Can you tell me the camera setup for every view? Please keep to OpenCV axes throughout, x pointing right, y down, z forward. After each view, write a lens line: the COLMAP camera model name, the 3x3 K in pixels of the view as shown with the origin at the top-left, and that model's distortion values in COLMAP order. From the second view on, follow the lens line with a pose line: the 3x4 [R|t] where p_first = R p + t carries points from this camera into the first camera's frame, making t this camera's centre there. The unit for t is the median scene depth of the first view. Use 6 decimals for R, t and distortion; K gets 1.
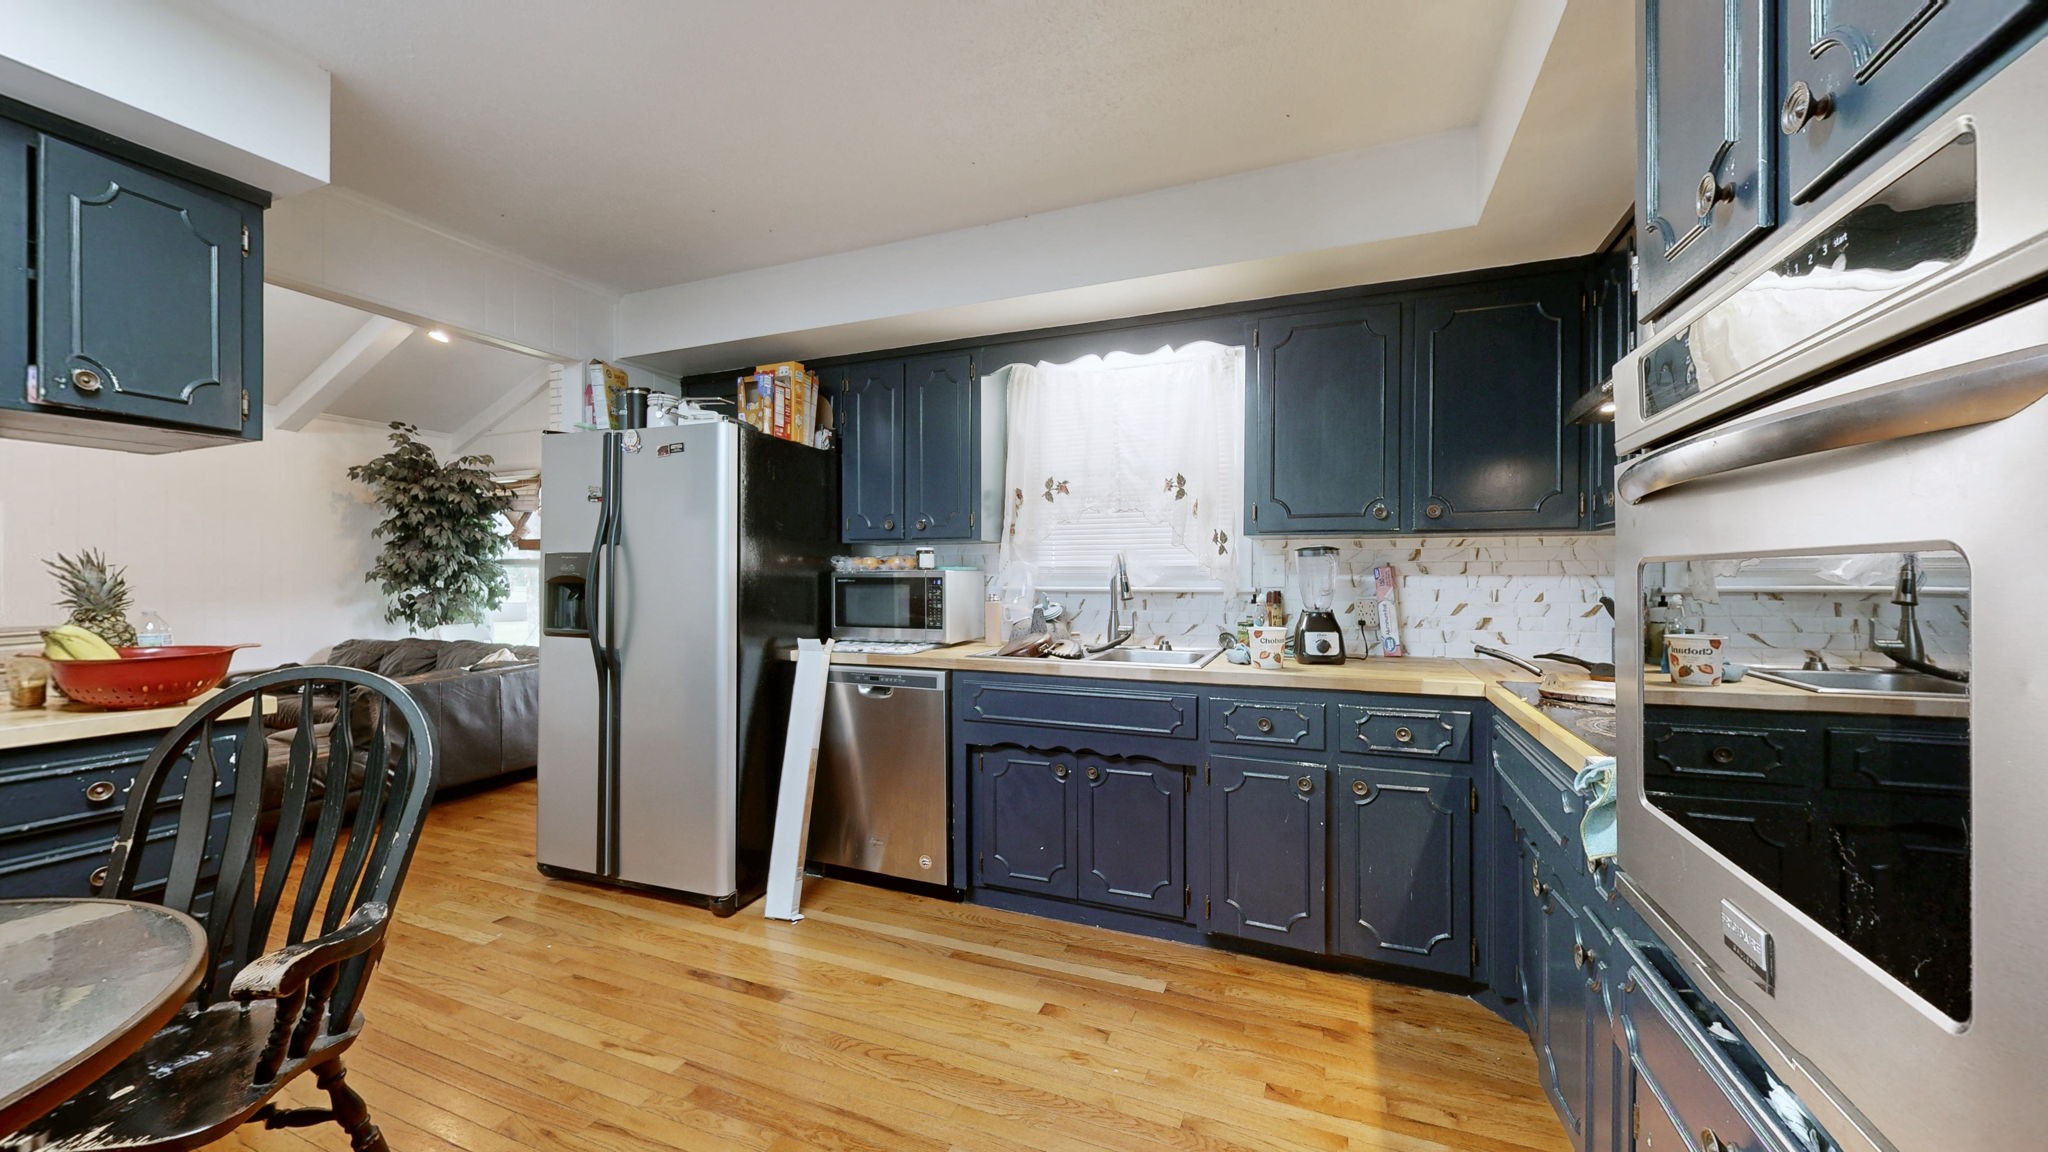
lens RADIAL K [[748.6, 0, 1018.0], [0, 748.6, 576.0], [0, 0, 1]] dist [-0.003865, -0.000230]
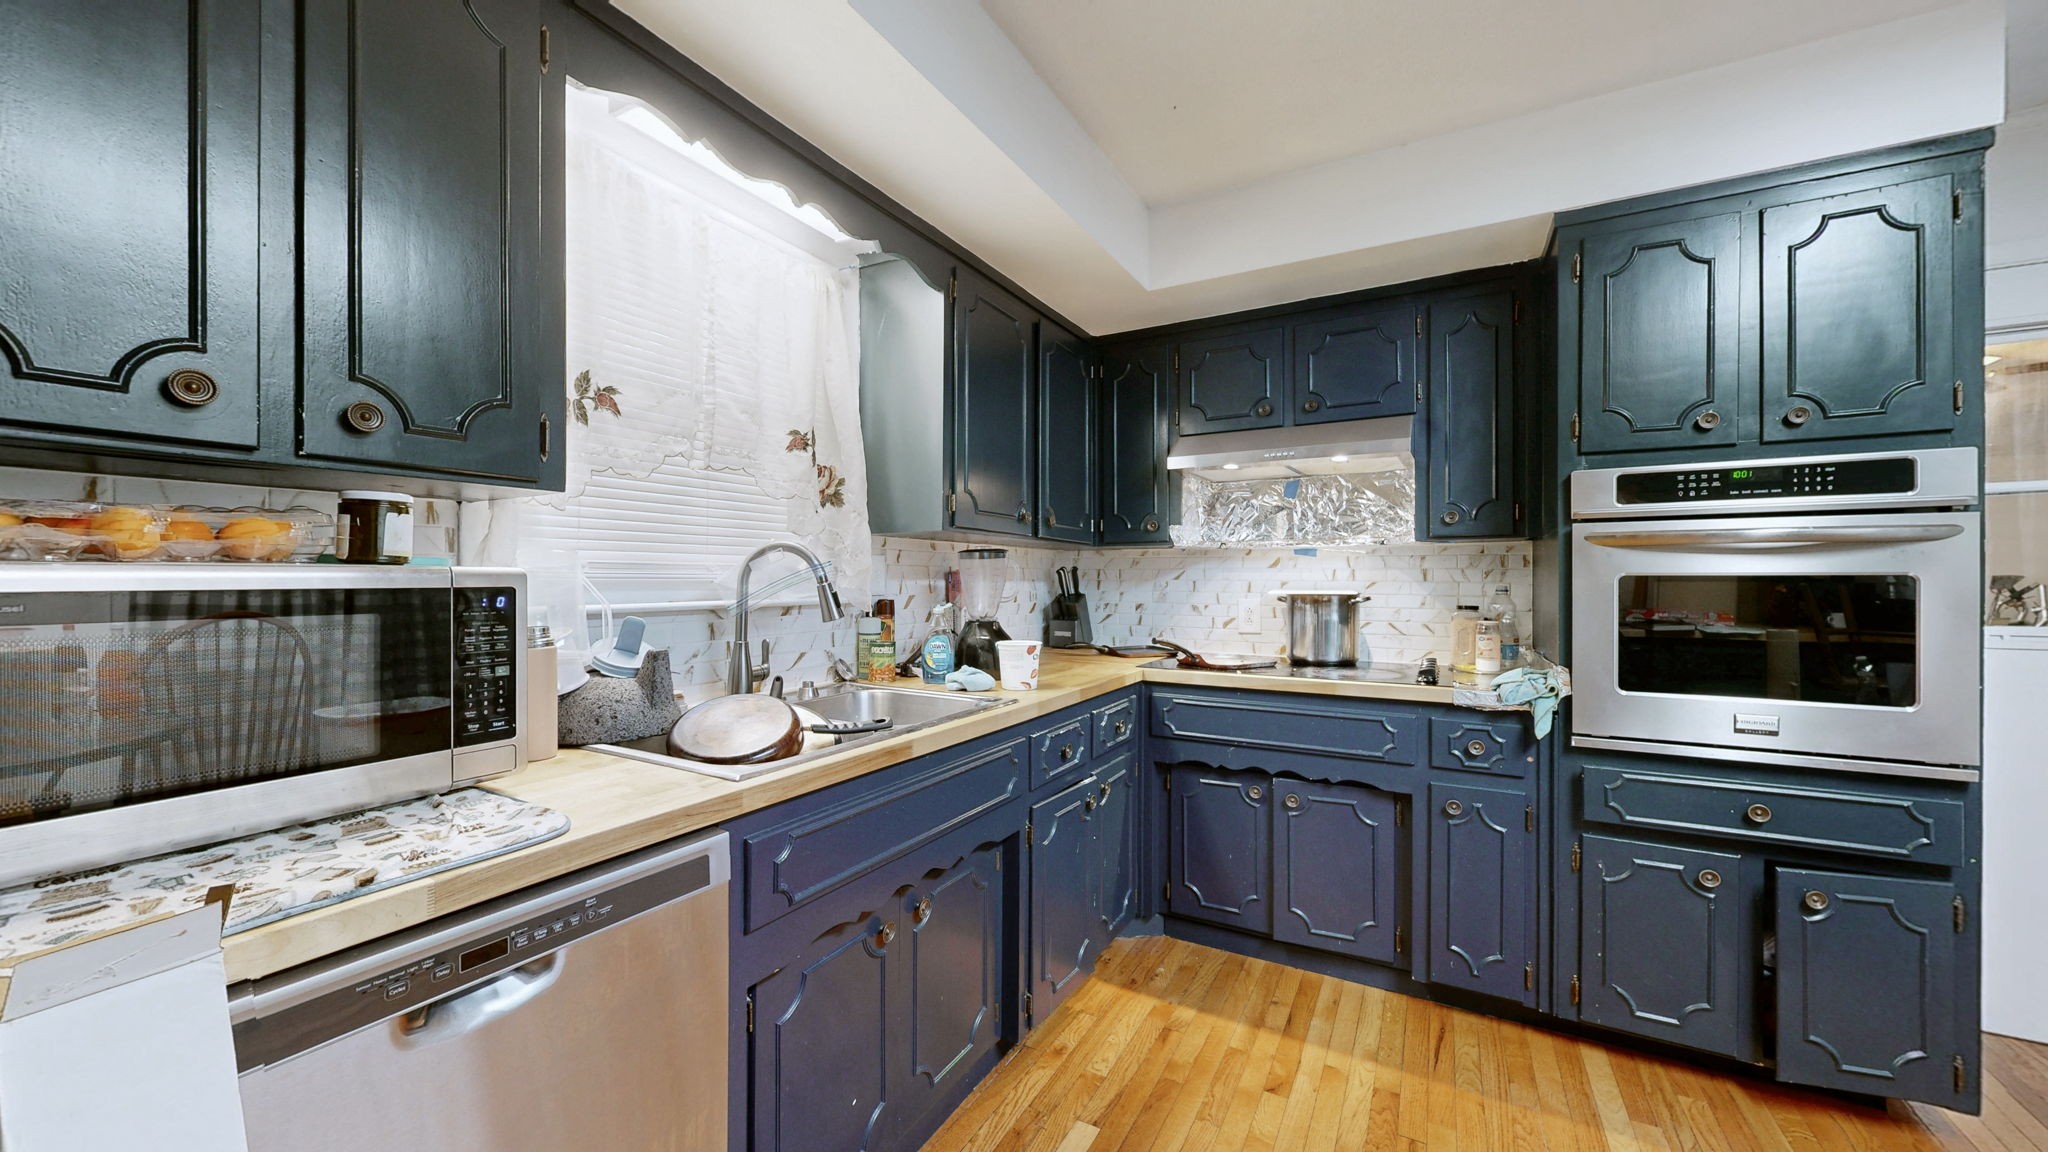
lens RADIAL K [[748.6, 0, 1018.0], [0, 748.6, 578.8], [0, 0, 1]] dist [-0.003865, -0.000230]
pose [[0.118001, -0.000081, 0.993013, -0.433718], [-0.000467, 1.000000, 0.000137, -0.002400], [-0.993013, -0.000480, 0.118001, 0.754626]]
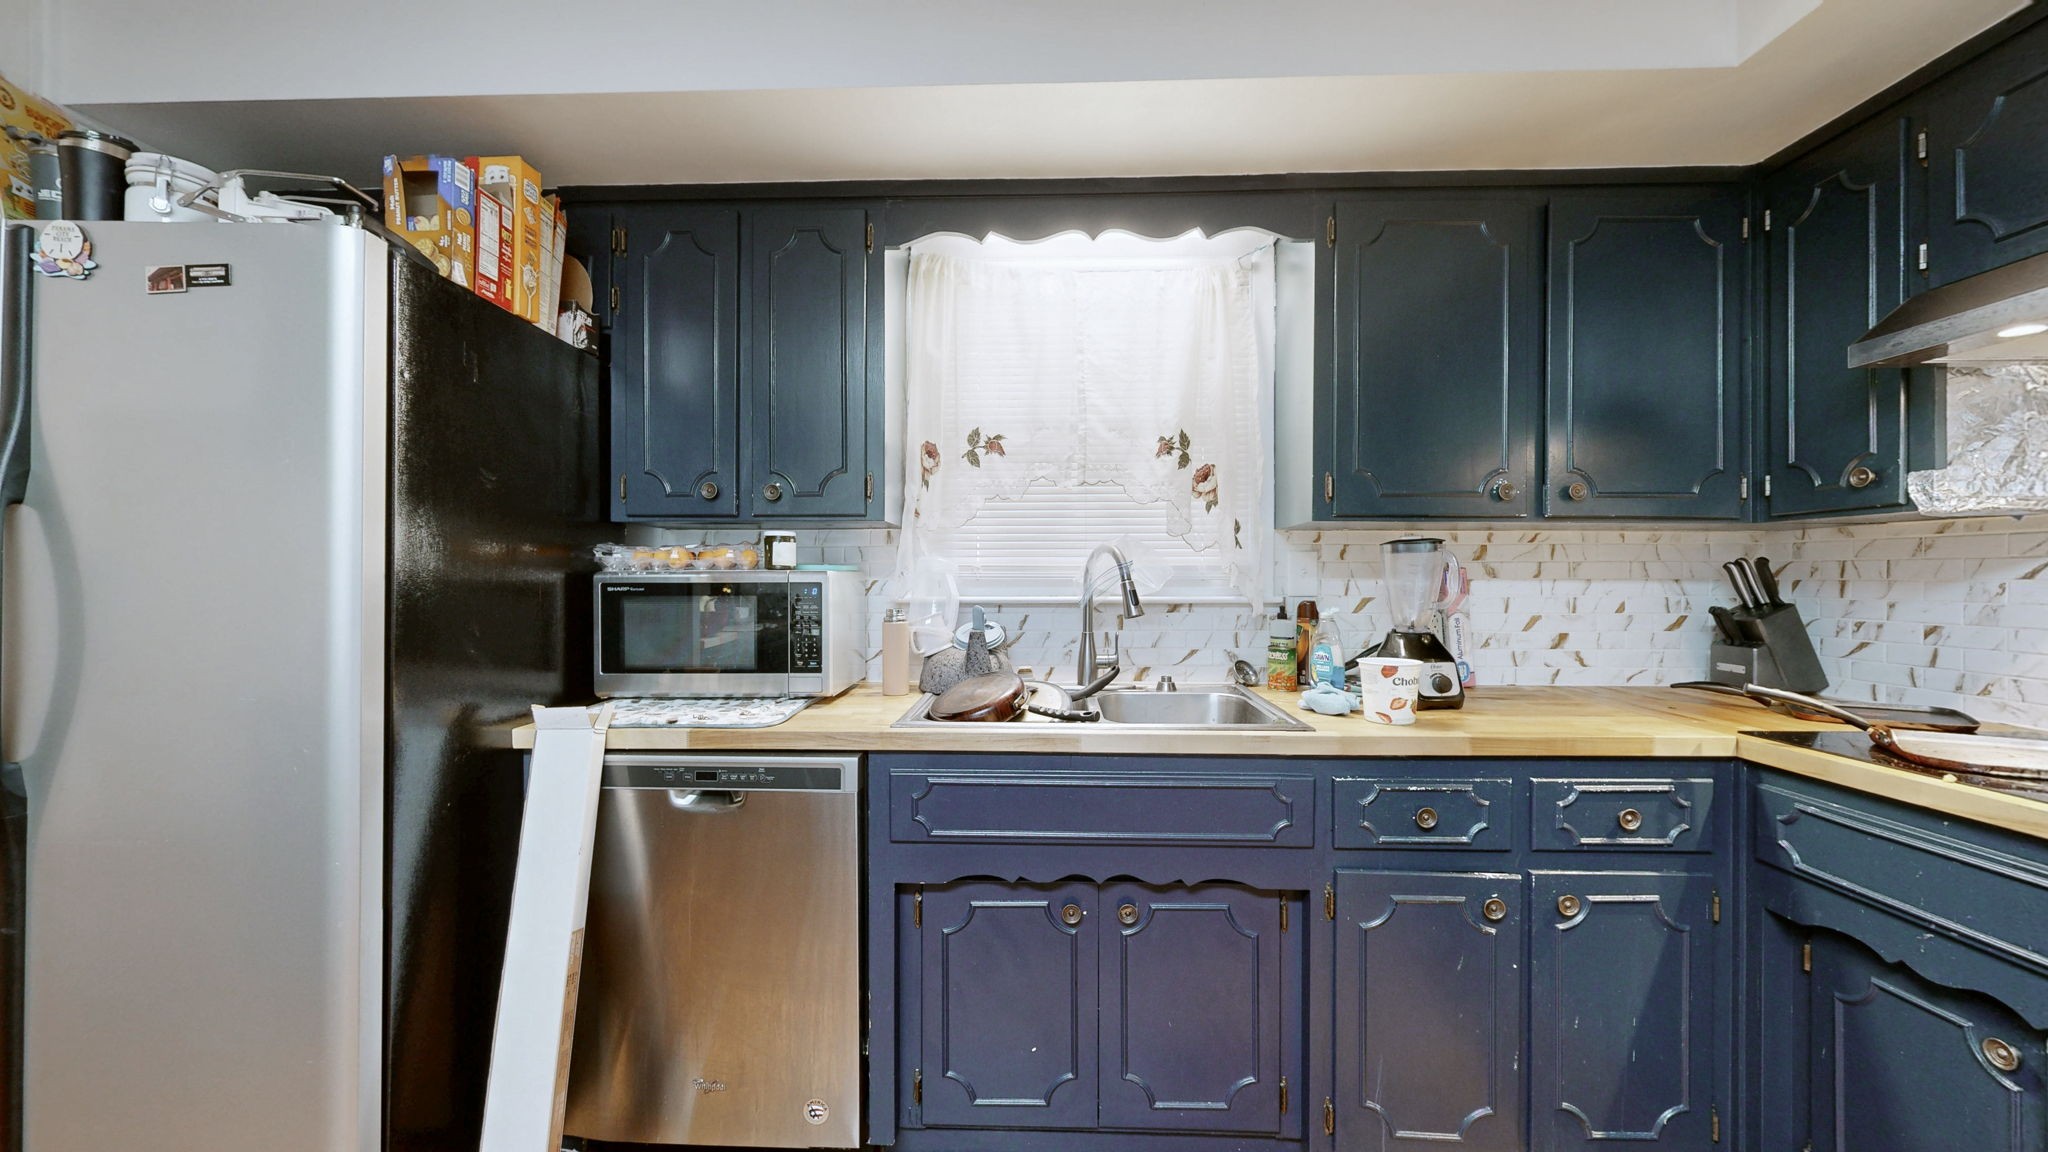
lens RADIAL K [[748.6, 0, 1021.6], [0, 748.6, 577.3], [0, 0, 1]] dist [-0.003865, -0.000230]
pose [[0.934982, 0.000555, 0.354696, -0.167425], [-0.000273, 1.000000, -0.000847, -0.002068], [-0.354696, 0.000695, 0.934981, 0.421572]]
